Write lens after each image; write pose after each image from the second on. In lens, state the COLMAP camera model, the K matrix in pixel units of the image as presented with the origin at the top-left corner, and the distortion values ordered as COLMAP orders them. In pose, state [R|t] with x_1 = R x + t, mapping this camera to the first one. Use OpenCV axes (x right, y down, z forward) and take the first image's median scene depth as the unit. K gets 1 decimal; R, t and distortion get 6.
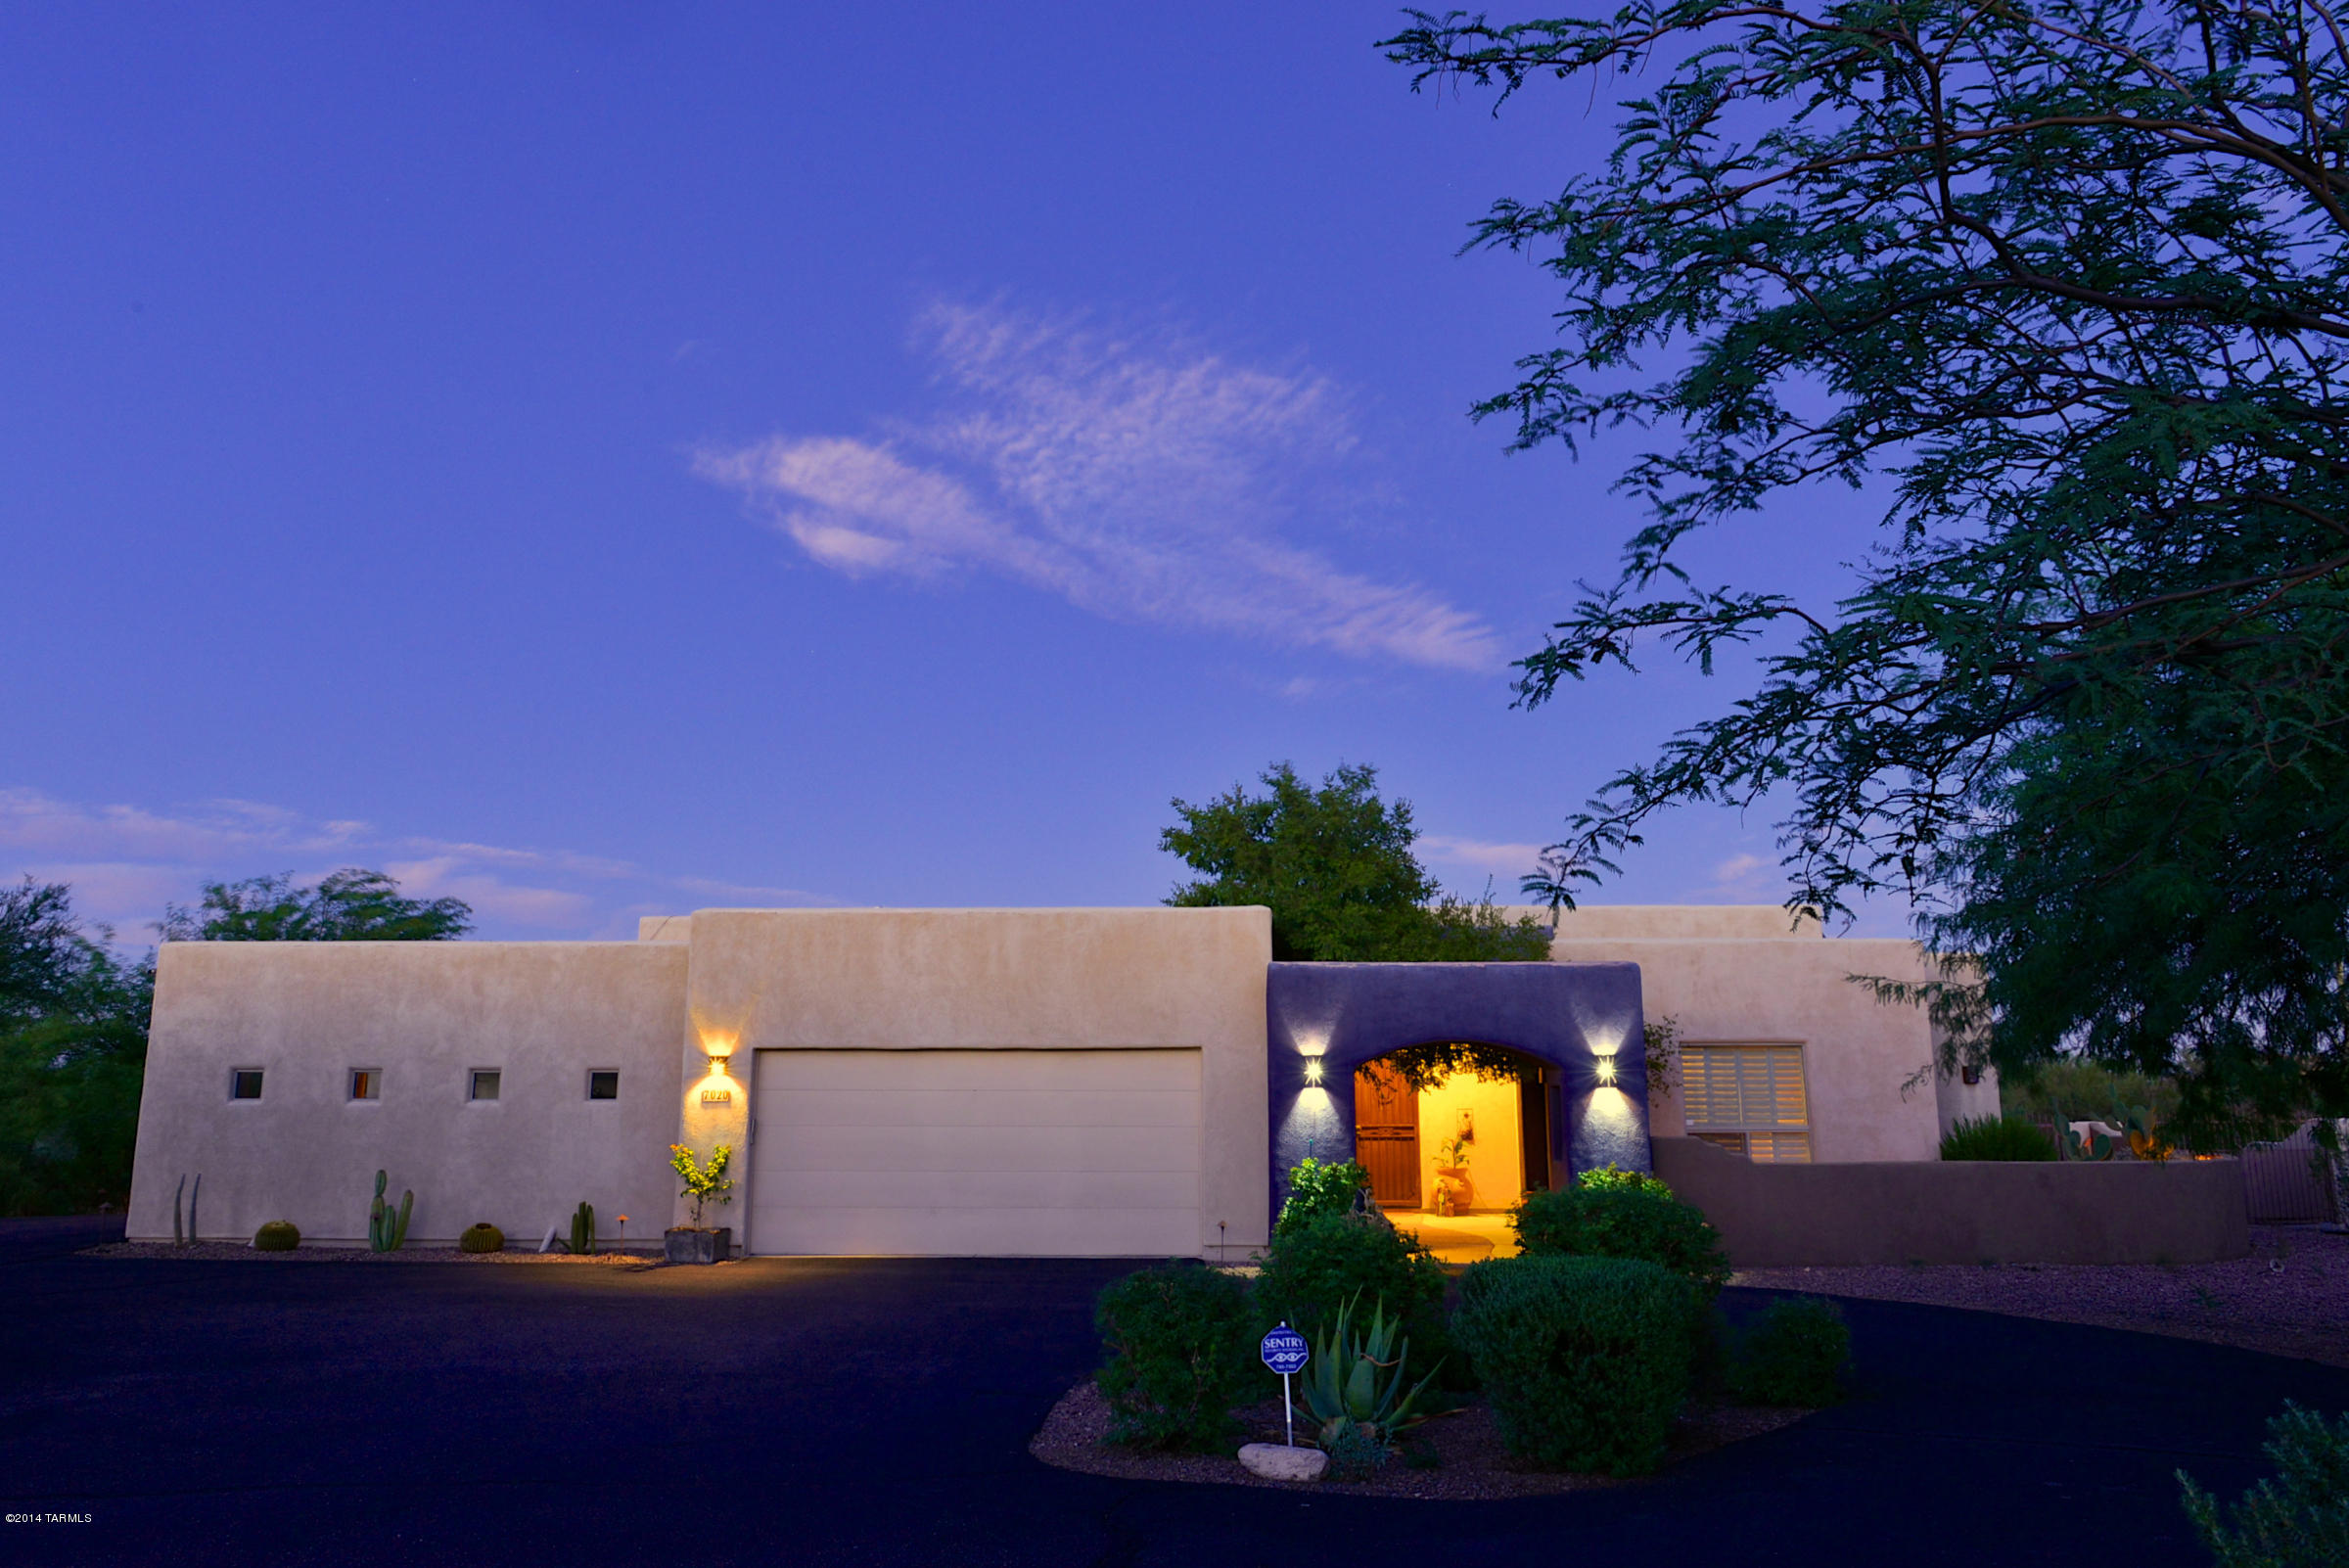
lens RADIAL K [[1613.1, 0, 1189.2], [0, 1613.1, 775.2], [0, 0, 1]] dist [-0.008319, -0.008497]
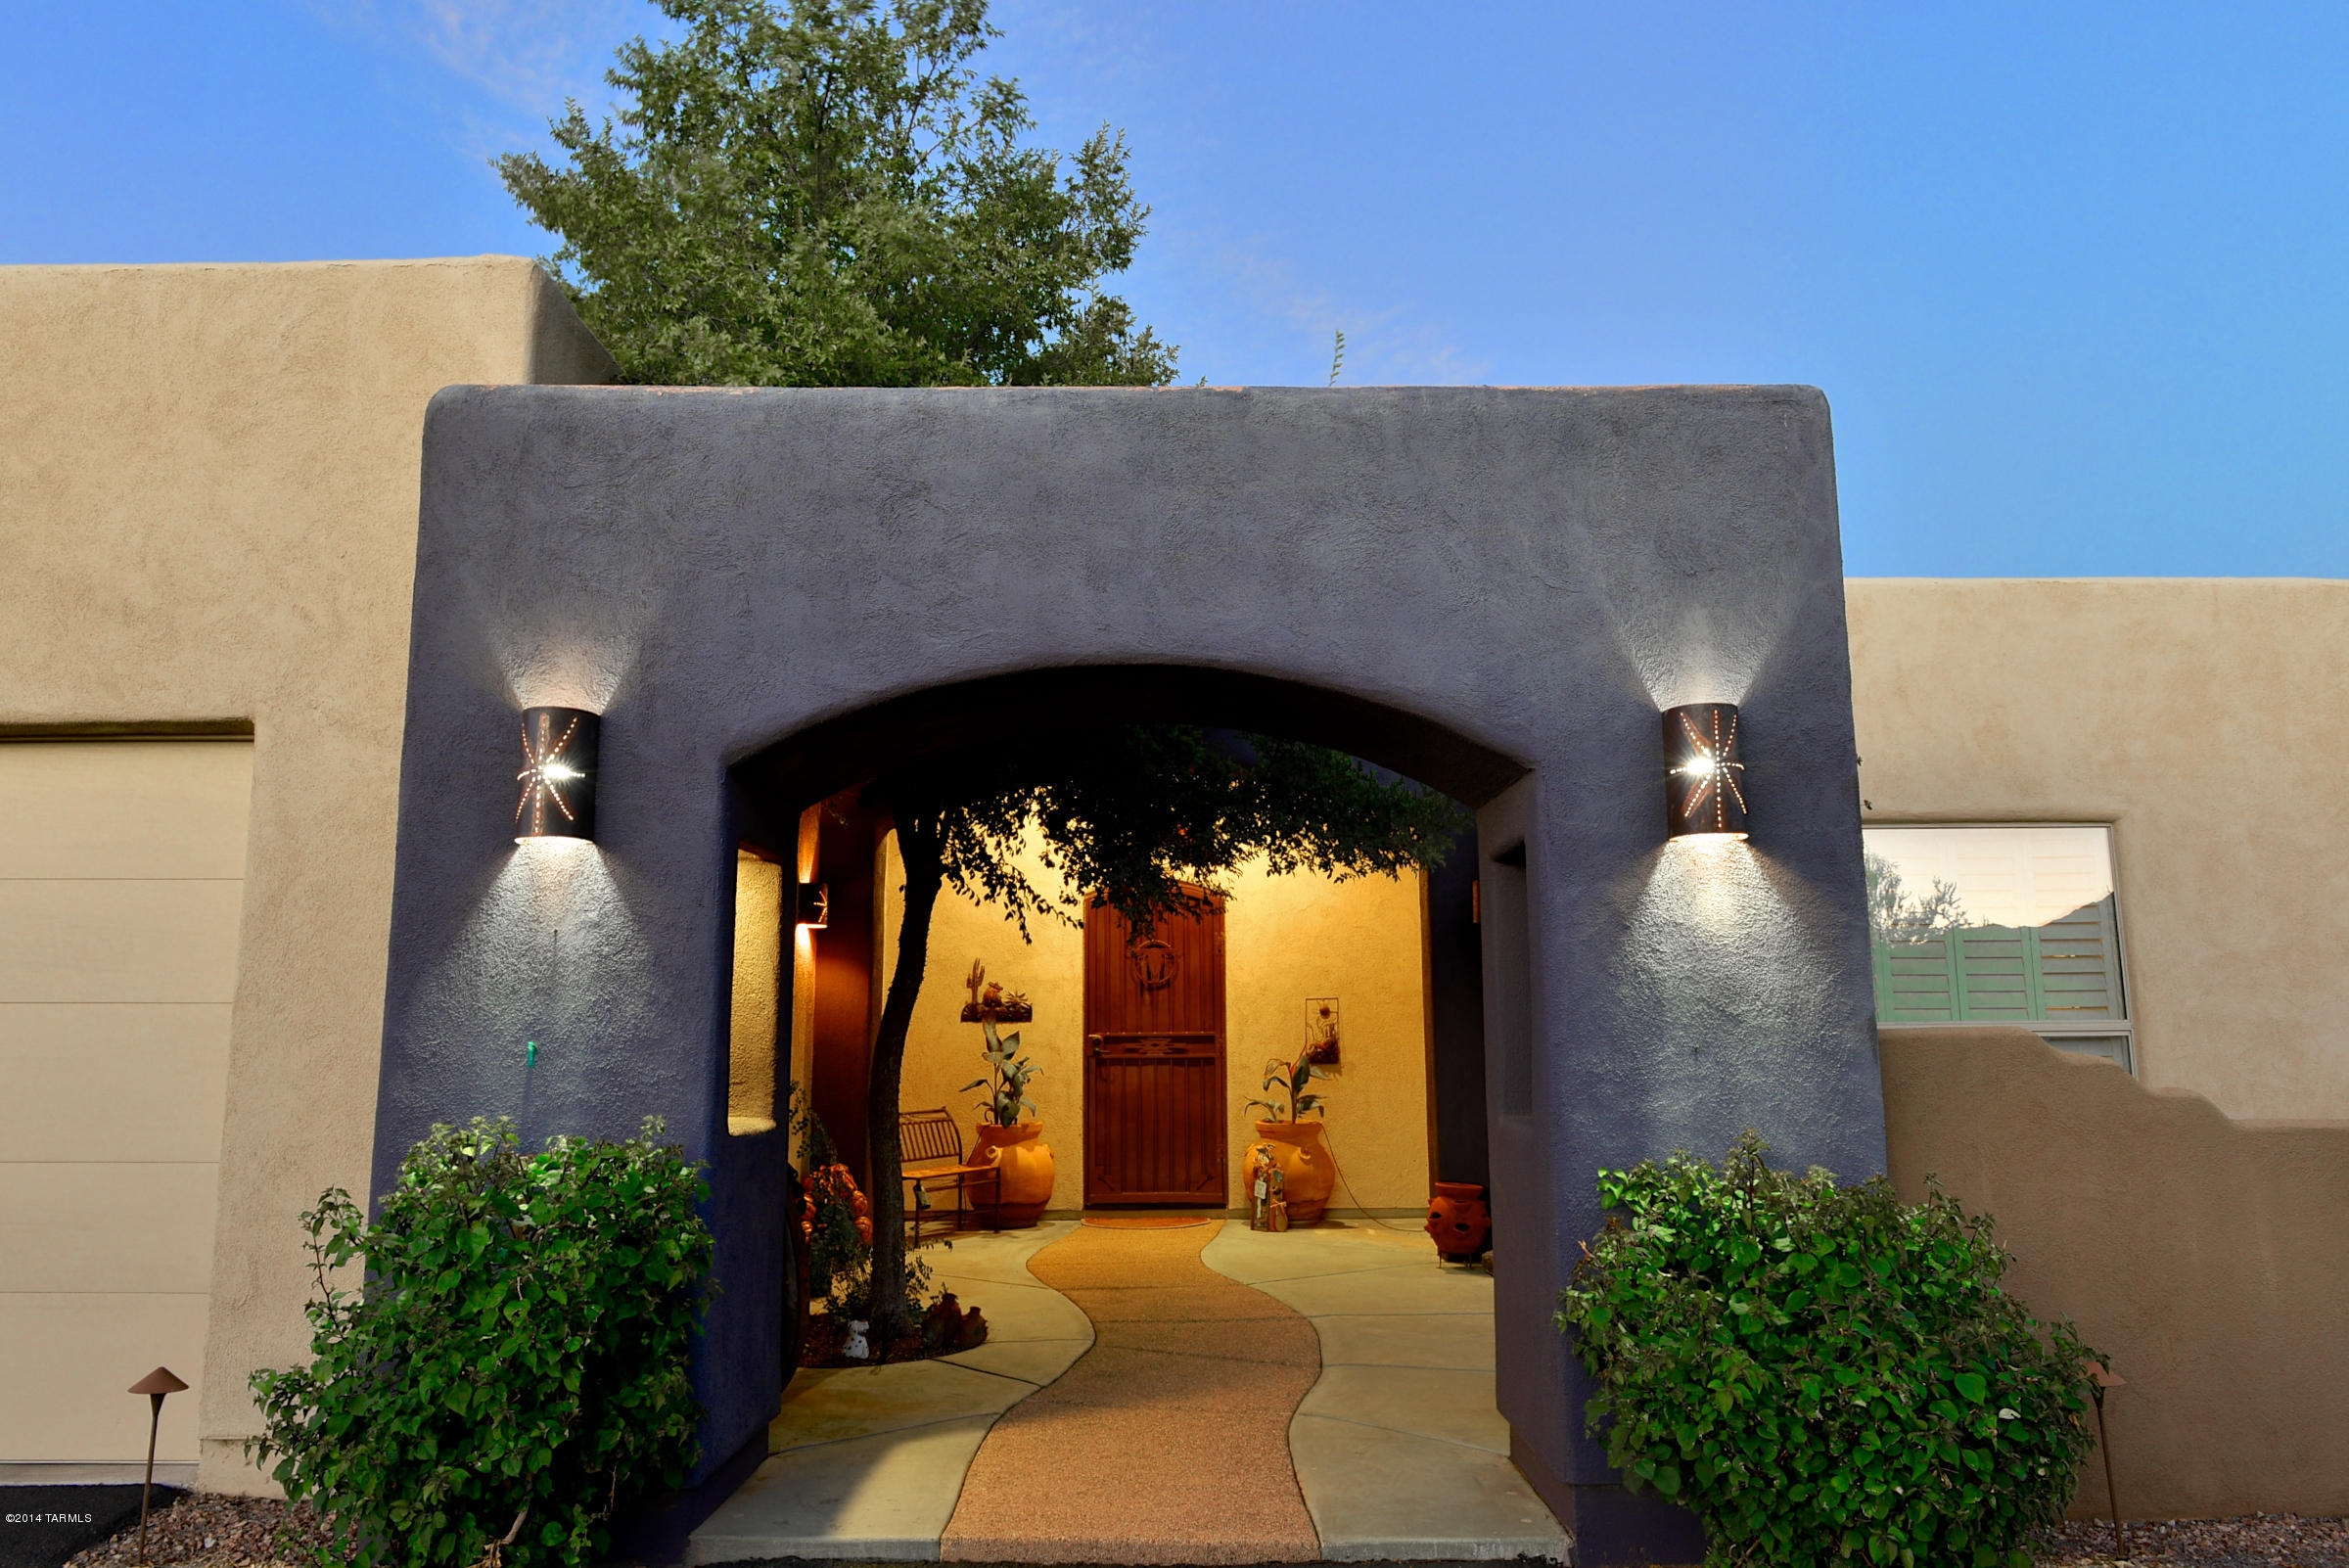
lens RADIAL K [[1613.1, 0, 1189.2], [0, 1613.1, 775.2], [0, 0, 1]] dist [-0.008319, -0.008497]
pose [[0.999764, -0.000465, 0.021731, 0.136760], [-0.000328, 0.999334, 0.036491, 0.139524], [-0.021733, -0.036489, 0.999098, 0.595214]]
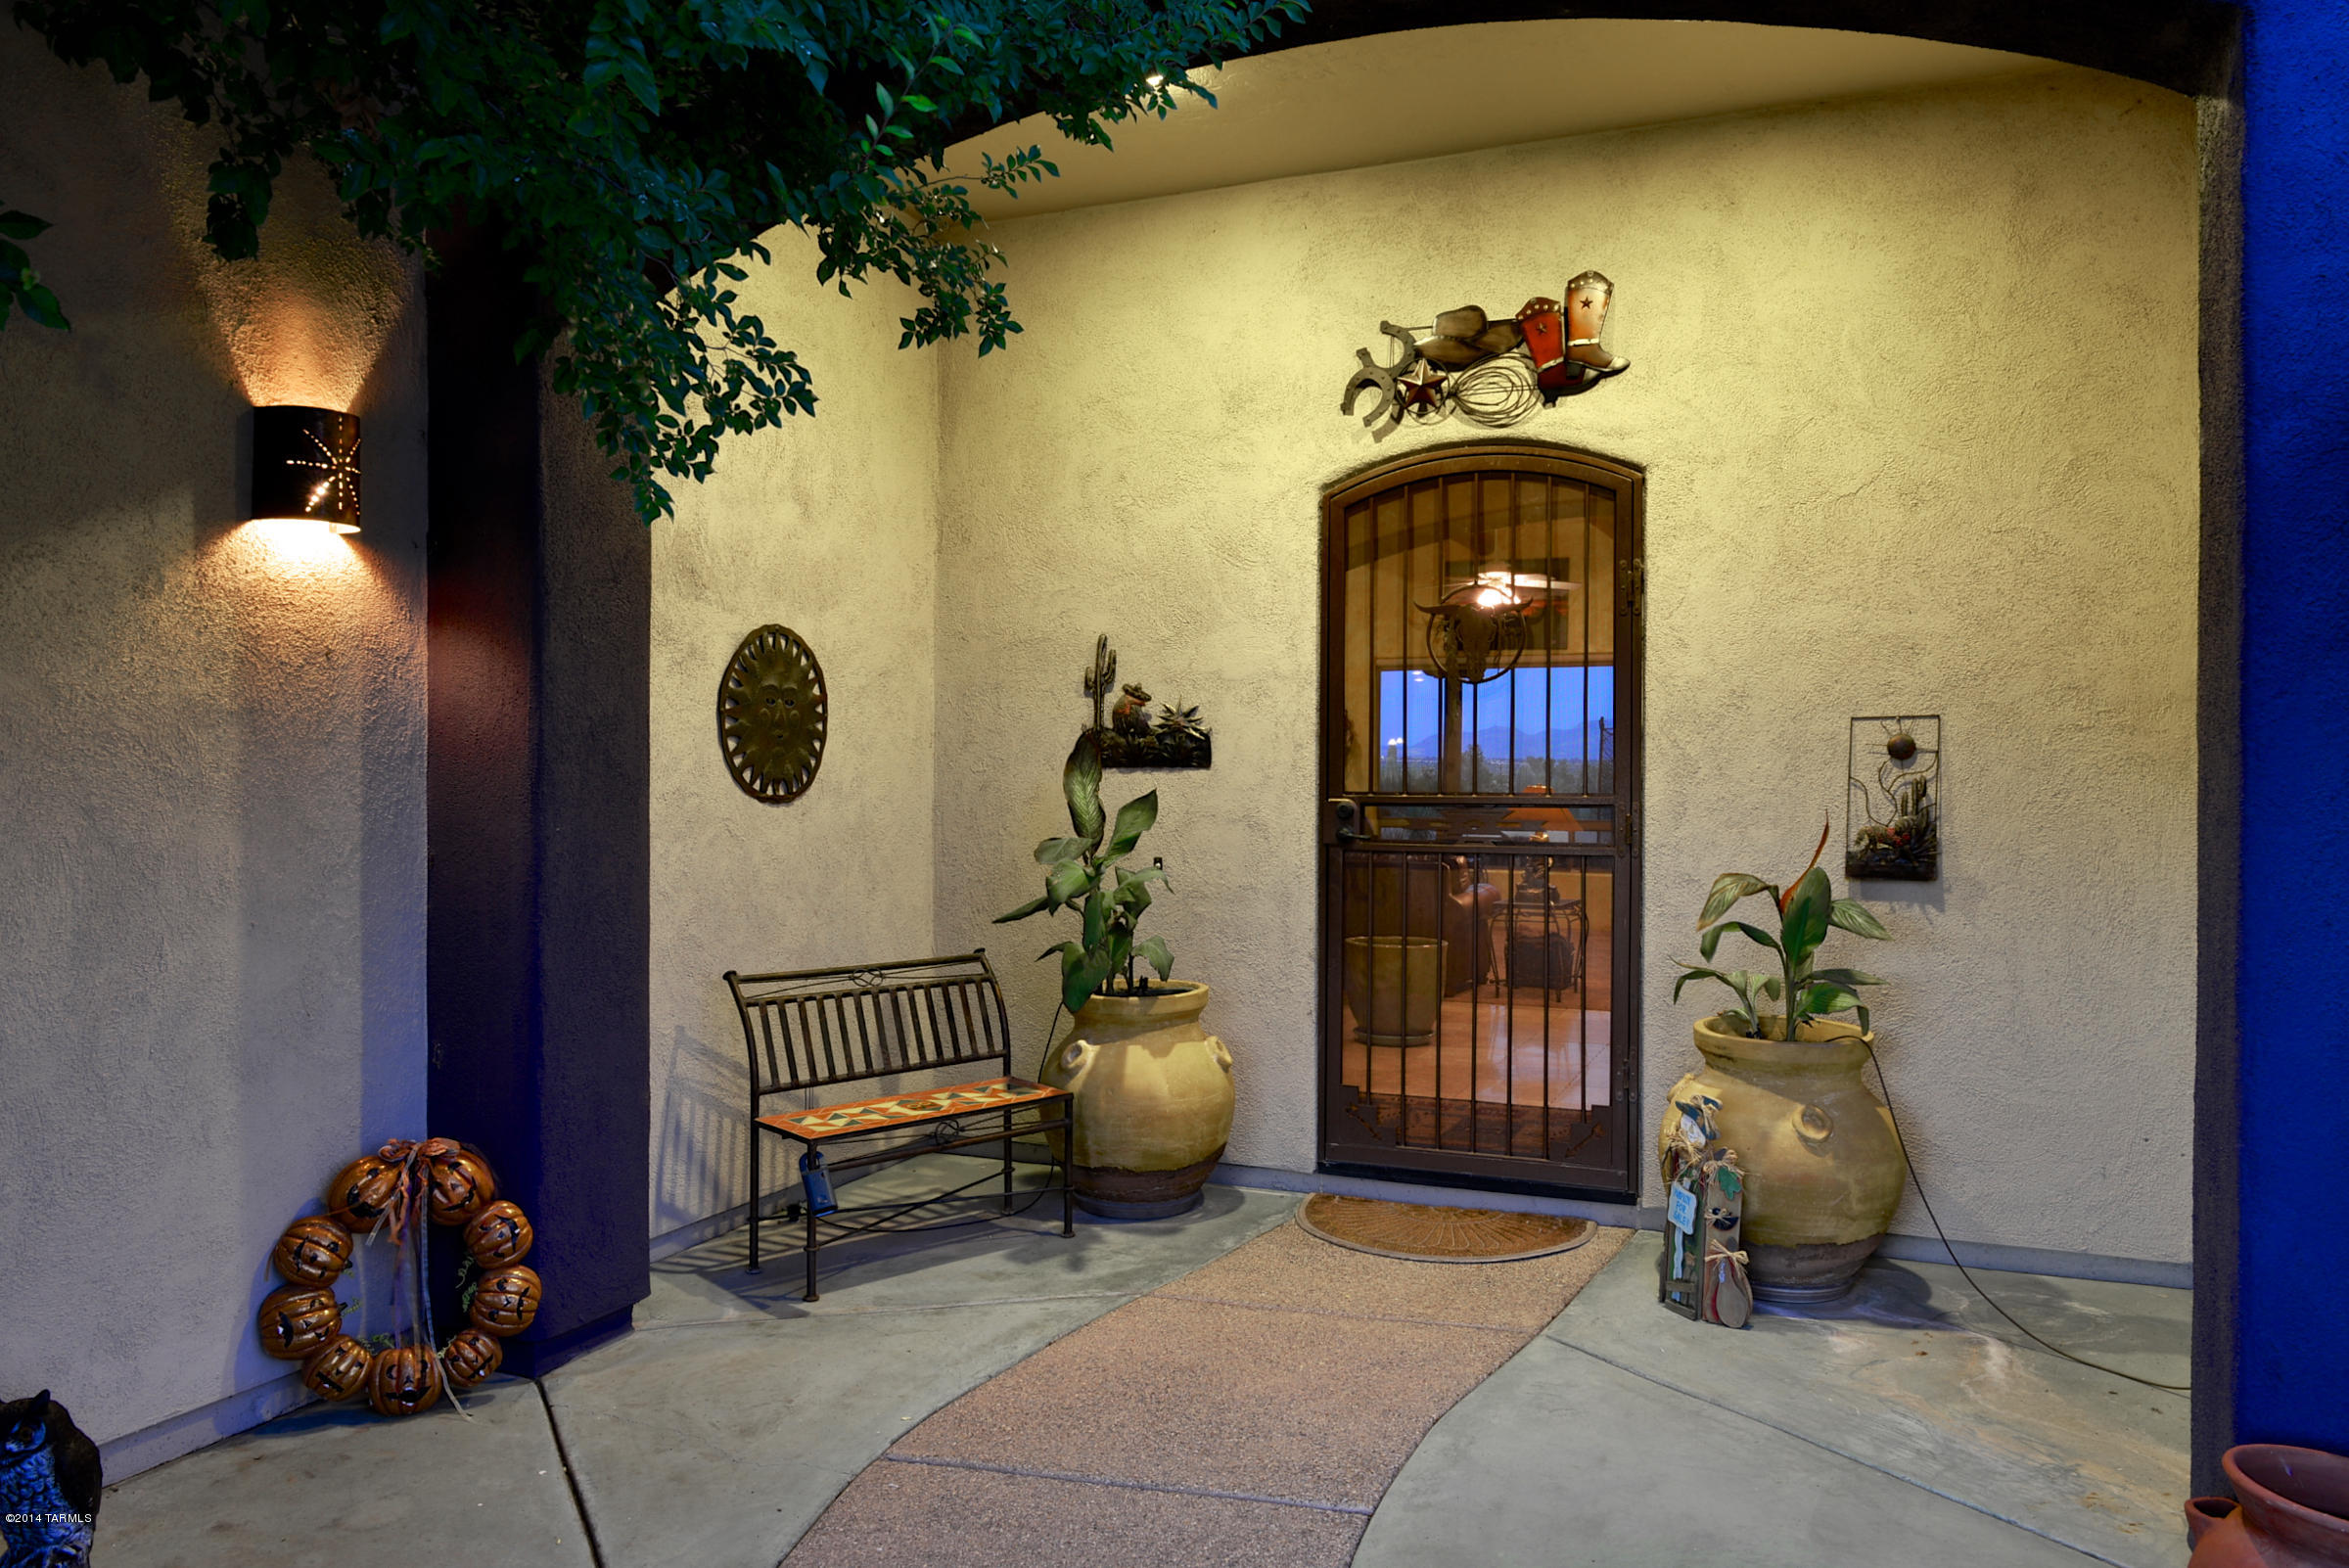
lens RADIAL K [[1613.1, 0, 1189.2], [0, 1613.1, 775.2], [0, 0, 1]] dist [-0.008319, -0.008497]
pose [[0.922657, 0.007774, -0.385544, 0.188374], [0.073415, 0.977970, 0.195411, 0.192571], [0.378569, -0.208602, 0.901760, 0.899273]]
